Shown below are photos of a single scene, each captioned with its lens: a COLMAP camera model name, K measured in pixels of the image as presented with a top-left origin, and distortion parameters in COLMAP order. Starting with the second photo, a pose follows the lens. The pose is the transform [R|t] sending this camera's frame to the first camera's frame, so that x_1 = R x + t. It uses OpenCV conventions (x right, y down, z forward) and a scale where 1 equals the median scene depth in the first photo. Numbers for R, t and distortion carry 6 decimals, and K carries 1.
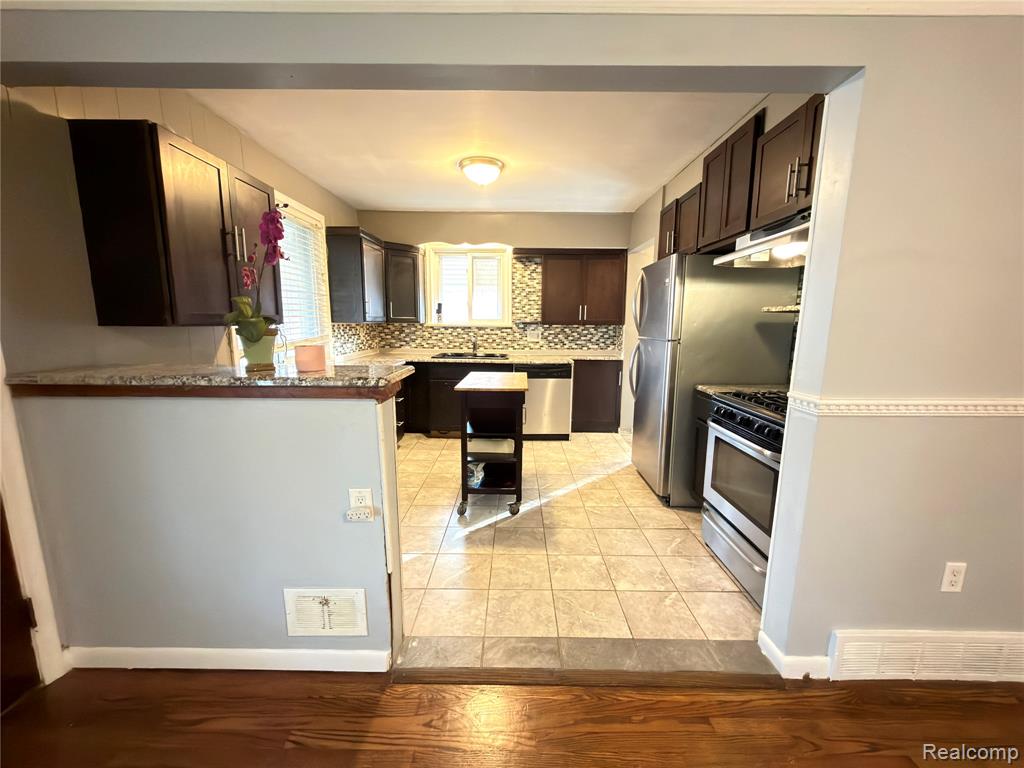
lens RADIAL K [[406.9, 0, 512.3], [0, 406.9, 385.7], [0, 0, 1]] dist [-0.001510, -0.000022]
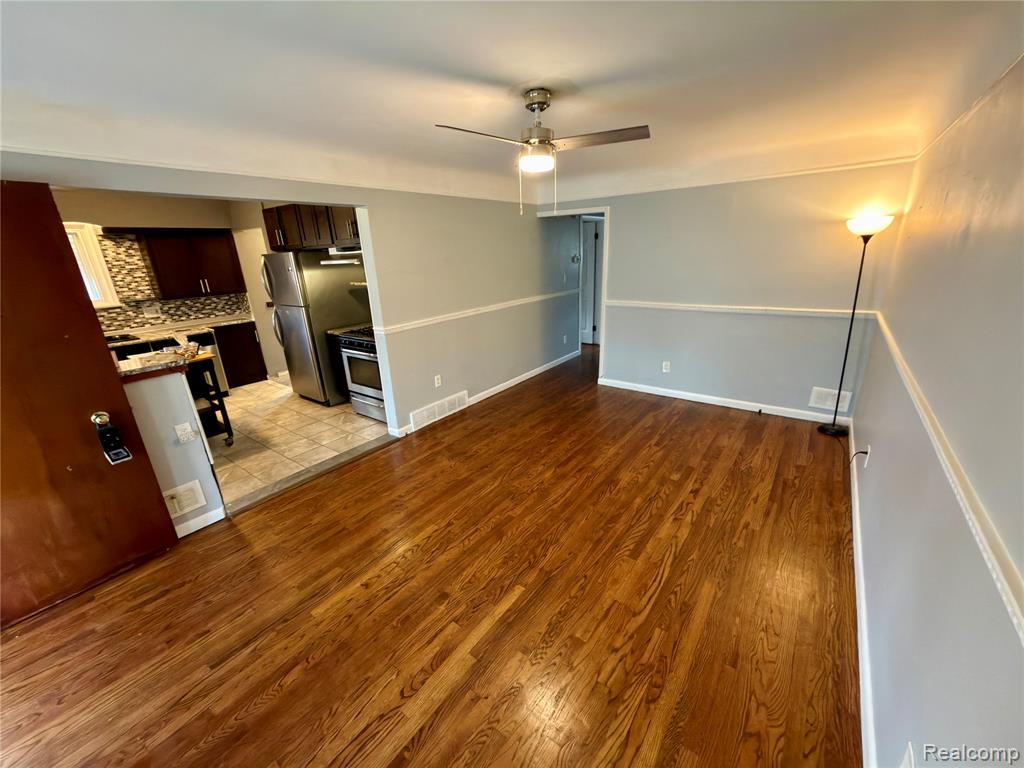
lens RADIAL K [[406.9, 0, 512.3], [0, 406.9, 387.0], [0, 0, 1]] dist [-0.001510, -0.000022]
pose [[0.594827, -0.287671, 0.750618, -0.243098], [0.173482, 0.957708, 0.229562, -0.018712], [-0.784911, -0.006331, 0.619576, -0.375529]]
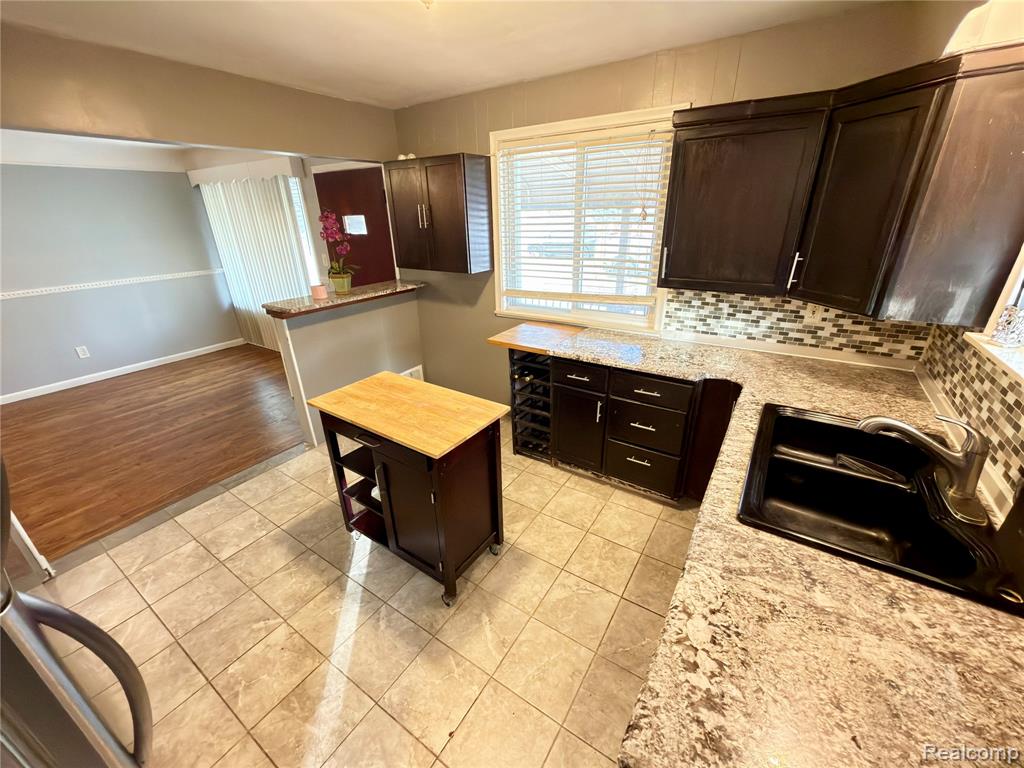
lens RADIAL K [[406.9, 0, 514.7], [0, 406.9, 384.7], [0, 0, 1]] dist [-0.001510, -0.000022]
pose [[-0.537667, 0.333414, -0.774435, 0.217442], [-0.118638, 0.879440, 0.460988, -0.222238], [0.834769, 0.339736, -0.433291, 0.893110]]
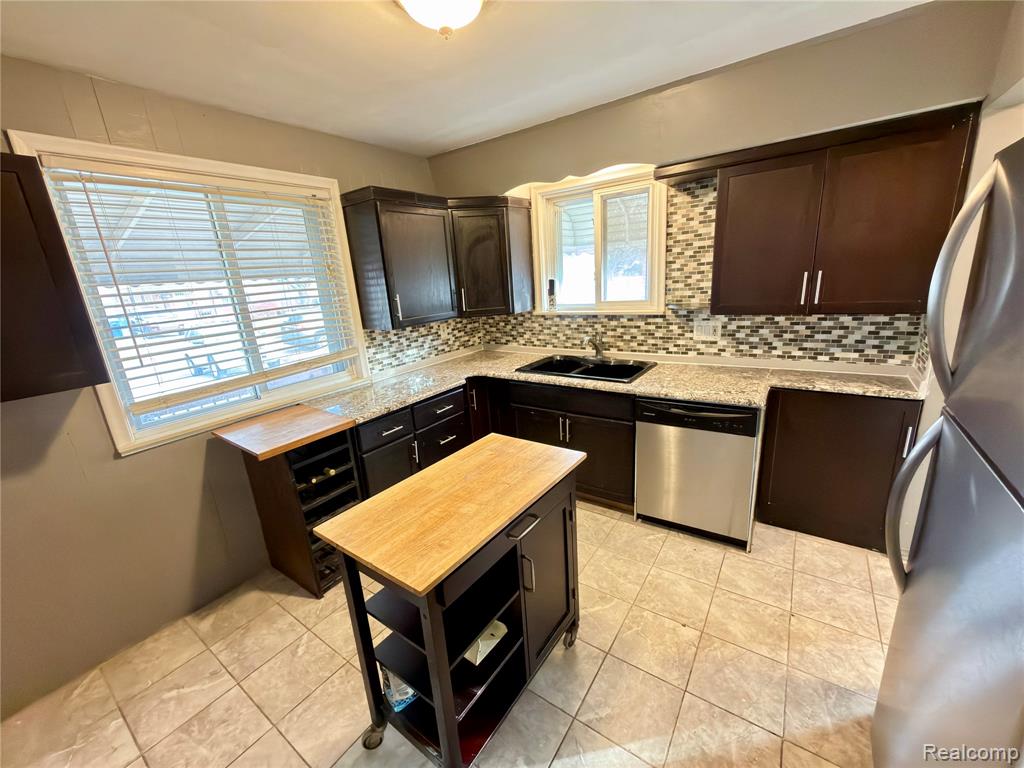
lens RADIAL K [[406.9, 0, 510.7], [0, 406.9, 387.4], [0, 0, 1]] dist [-0.001510, -0.000022]
pose [[0.820909, 0.089822, -0.563951, 0.157875], [-0.017317, 0.991014, 0.132634, -0.120243], [0.570796, -0.099115, 0.815087, 0.425005]]
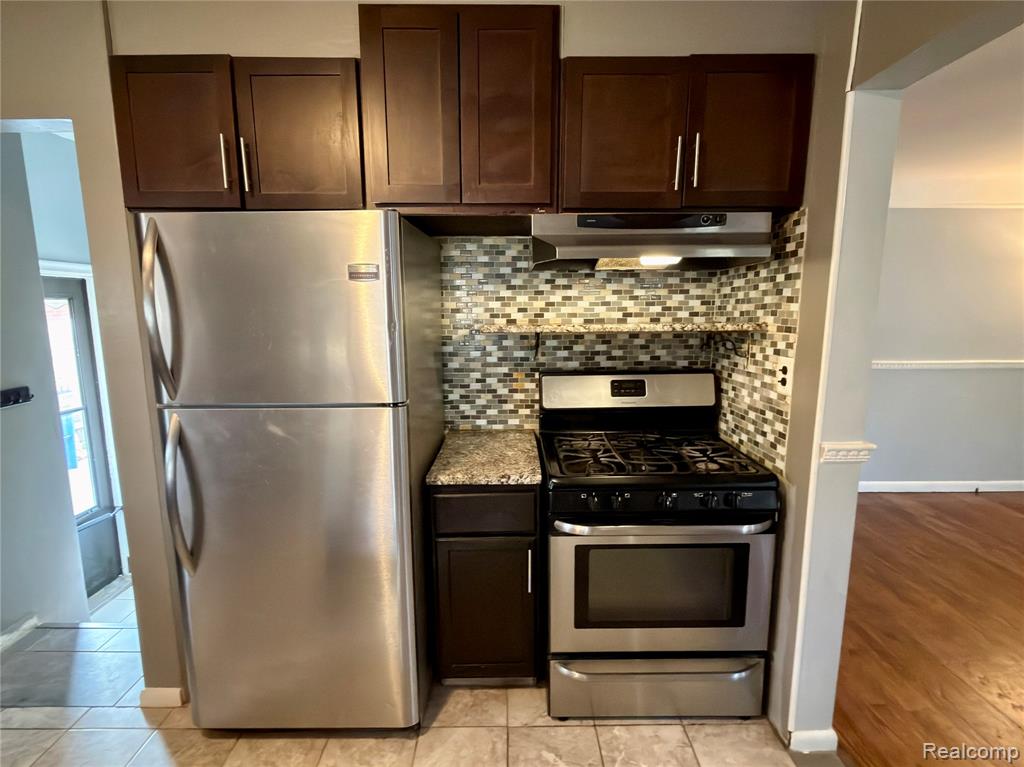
lens RADIAL K [[516.3, 0, 510.8], [0, 516.3, 386.3], [0, 0, 1]] dist [0.000041, -0.000544]
pose [[-0.011081, -0.163442, 0.986491, -0.101159], [0.161570, 0.973295, 0.163071, -0.117152], [-0.986799, 0.161194, 0.015623, 0.500556]]
